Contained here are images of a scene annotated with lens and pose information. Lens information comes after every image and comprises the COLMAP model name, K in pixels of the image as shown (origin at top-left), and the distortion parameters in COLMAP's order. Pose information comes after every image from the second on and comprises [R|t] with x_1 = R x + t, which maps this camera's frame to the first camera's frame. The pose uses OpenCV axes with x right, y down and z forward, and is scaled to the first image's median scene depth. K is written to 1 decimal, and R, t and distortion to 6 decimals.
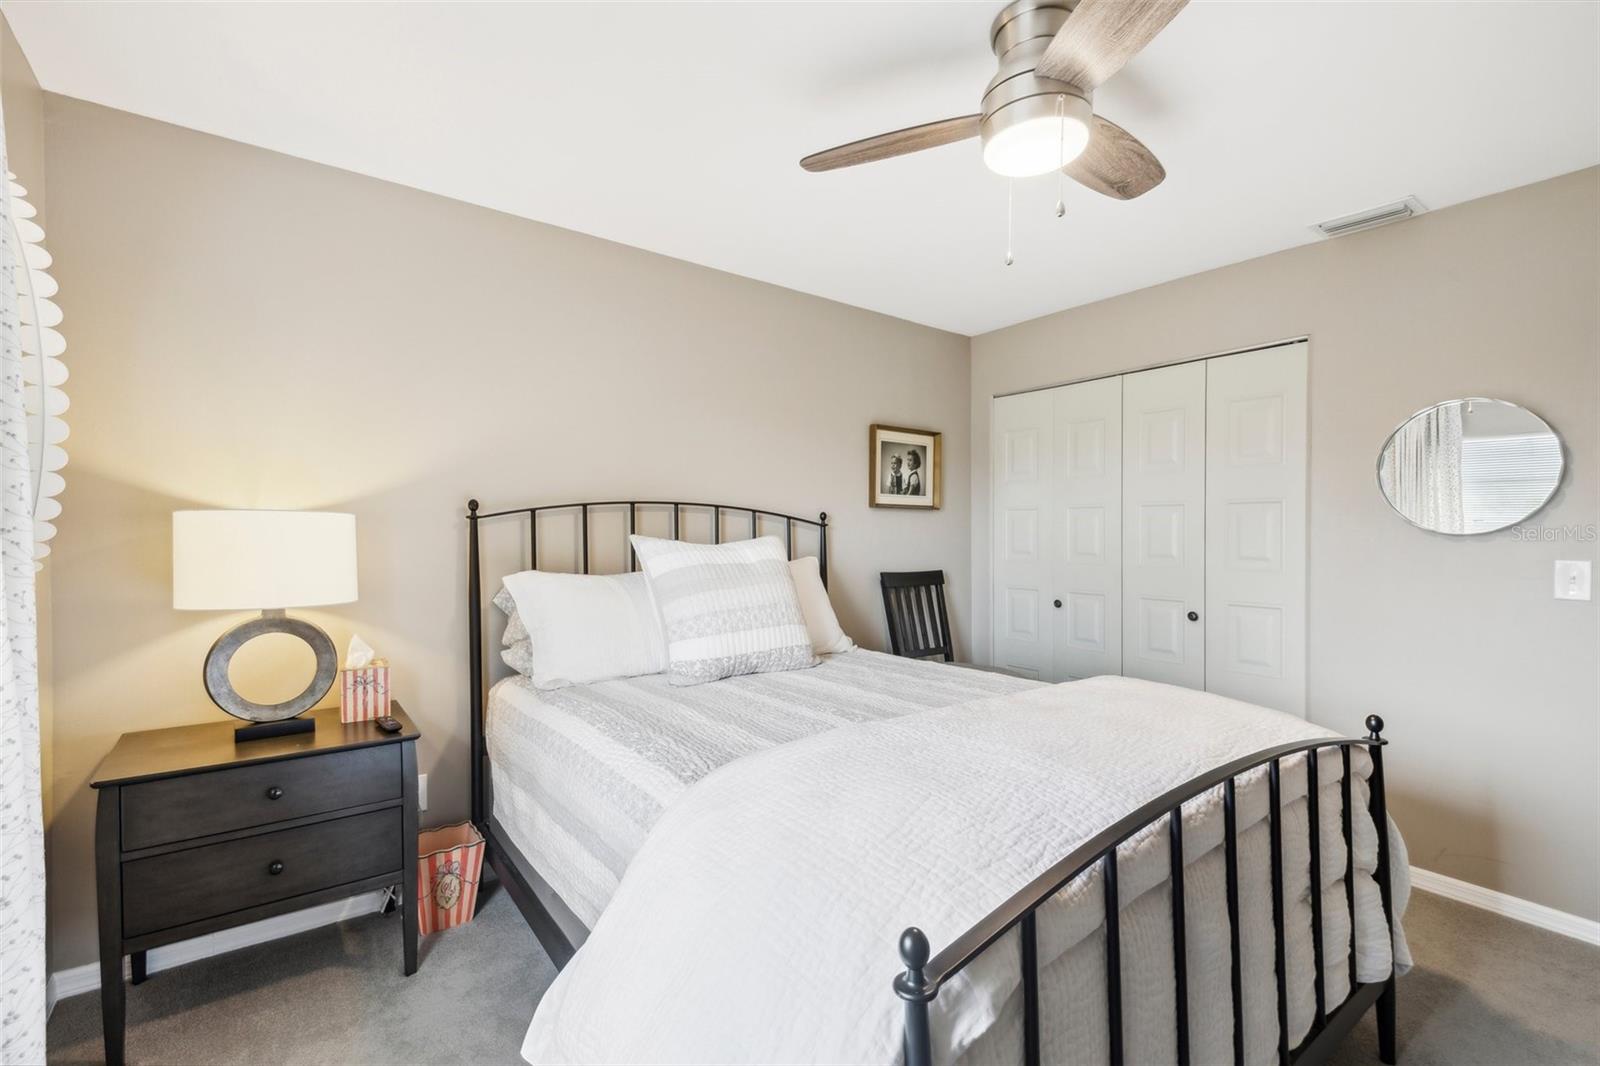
lens RADIAL K [[685.9, 0, 800.0], [0, 685.9, 533.0], [0, 0, 1]] dist [0.001070, 0.000014]
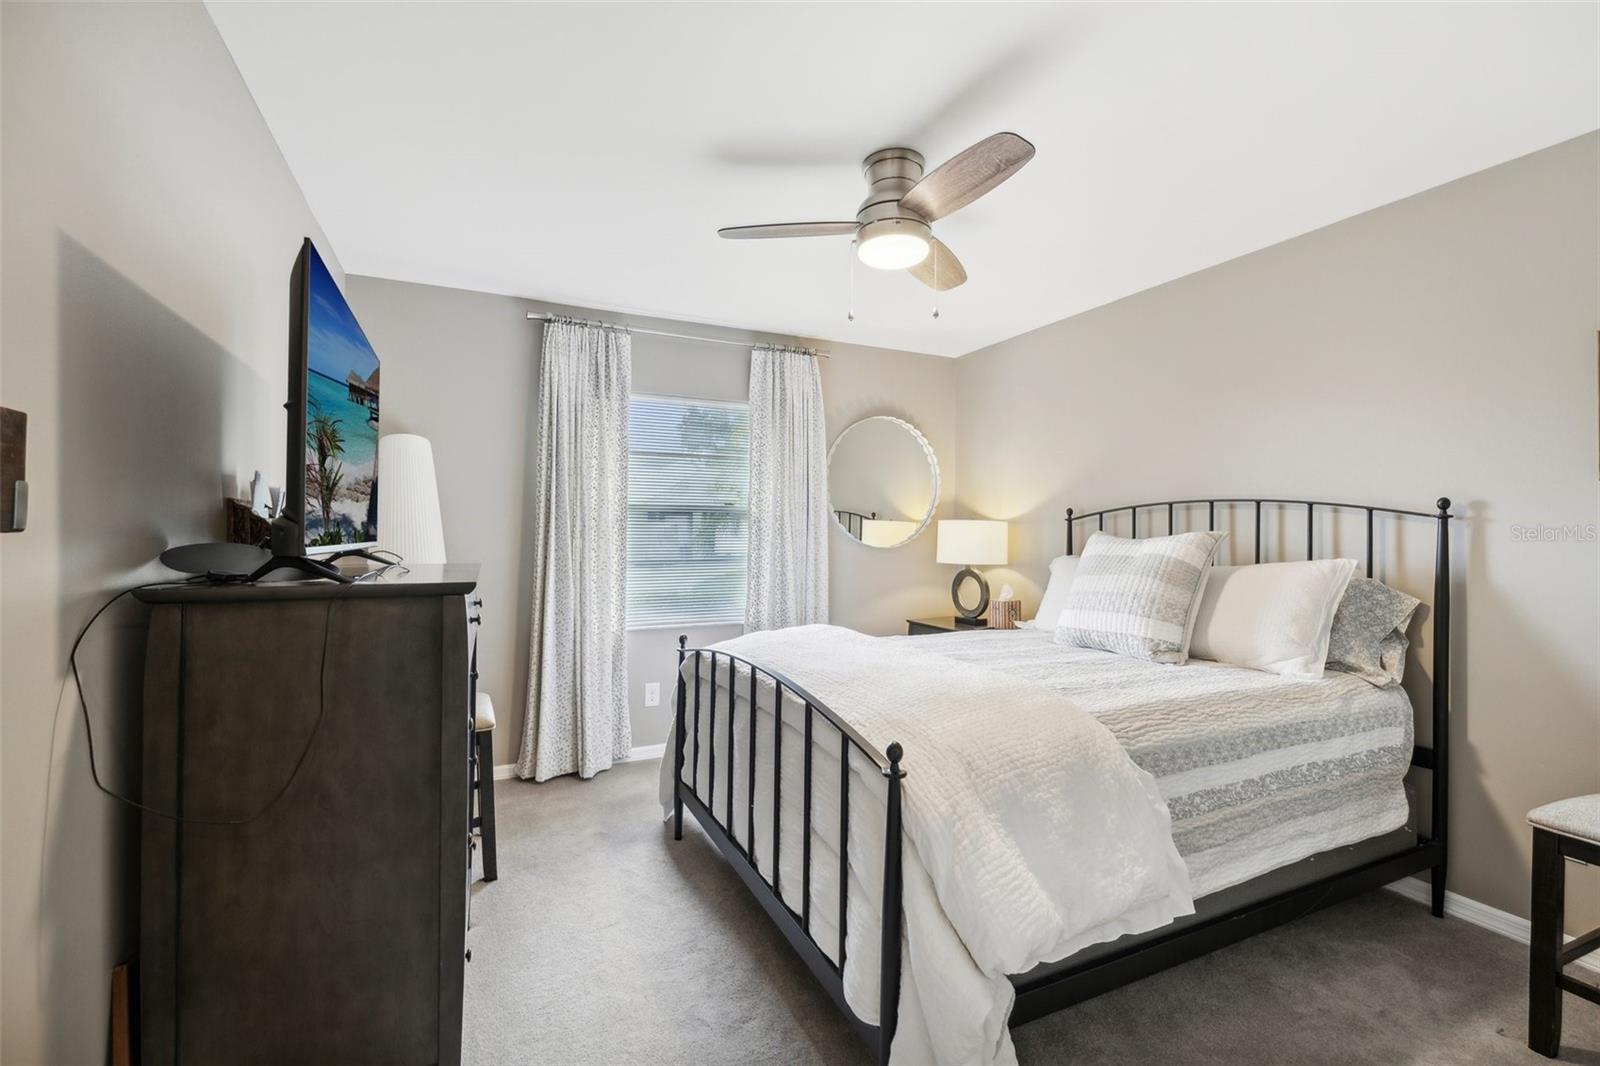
lens RADIAL K [[685.9, 0, 800.0], [0, 685.9, 533.0], [0, 0, 1]] dist [0.001070, 0.000014]
pose [[-0.188101, -0.000462, -0.982150, 1.226229], [-0.002011, 0.999998, -0.000085, 0.008716], [0.982148, 0.001959, -0.188101, 0.754449]]
